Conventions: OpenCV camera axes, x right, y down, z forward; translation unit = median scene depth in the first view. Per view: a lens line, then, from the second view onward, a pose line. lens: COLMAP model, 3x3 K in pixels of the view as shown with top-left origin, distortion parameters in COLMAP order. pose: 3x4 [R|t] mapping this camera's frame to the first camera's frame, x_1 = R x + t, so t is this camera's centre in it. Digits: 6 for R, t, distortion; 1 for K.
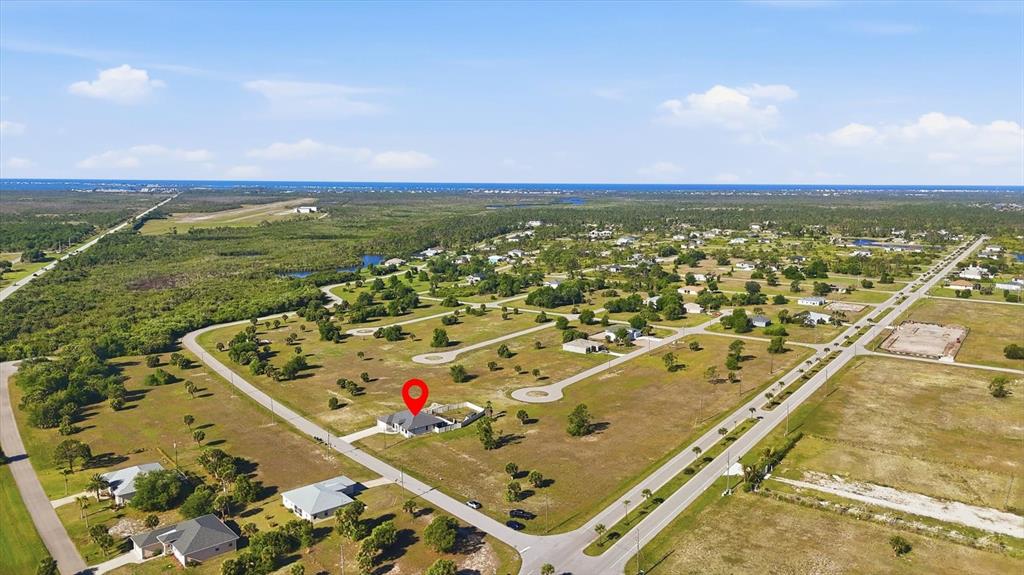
lens RADIAL K [[747.0, 0, 512.0], [0, 747.0, 287.5], [0, 0, 1]] dist [0.070292, -0.065358]
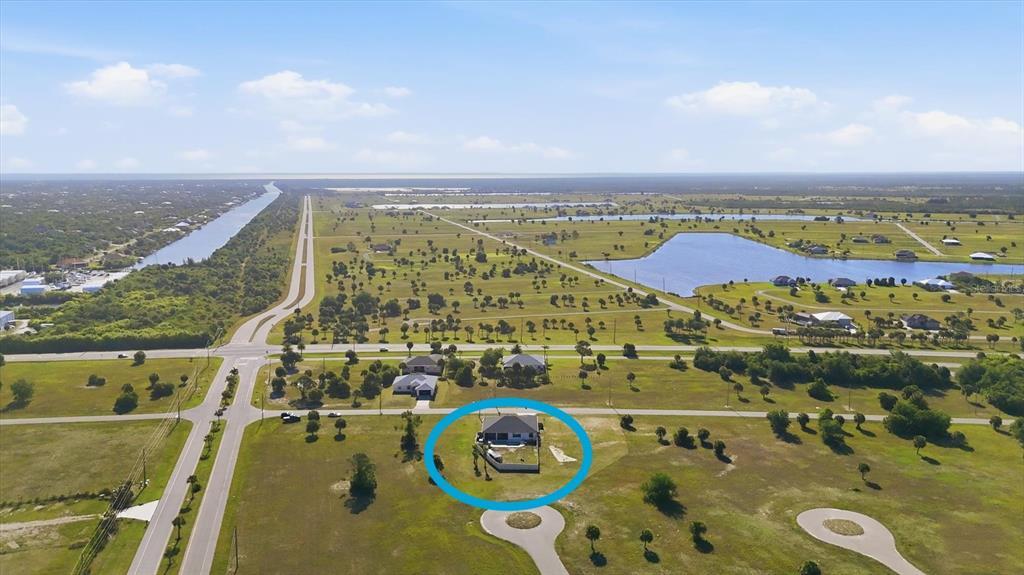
lens RADIAL K [[747.0, 0, 512.0], [0, 747.0, 287.5], [0, 0, 1]] dist [0.070292, -0.065358]
pose [[-0.639898, 0.114210, -0.759926, 0.669874], [-0.113805, 0.963905, 0.240697, -0.260389], [0.759986, 0.240505, -0.603803, 1.811640]]
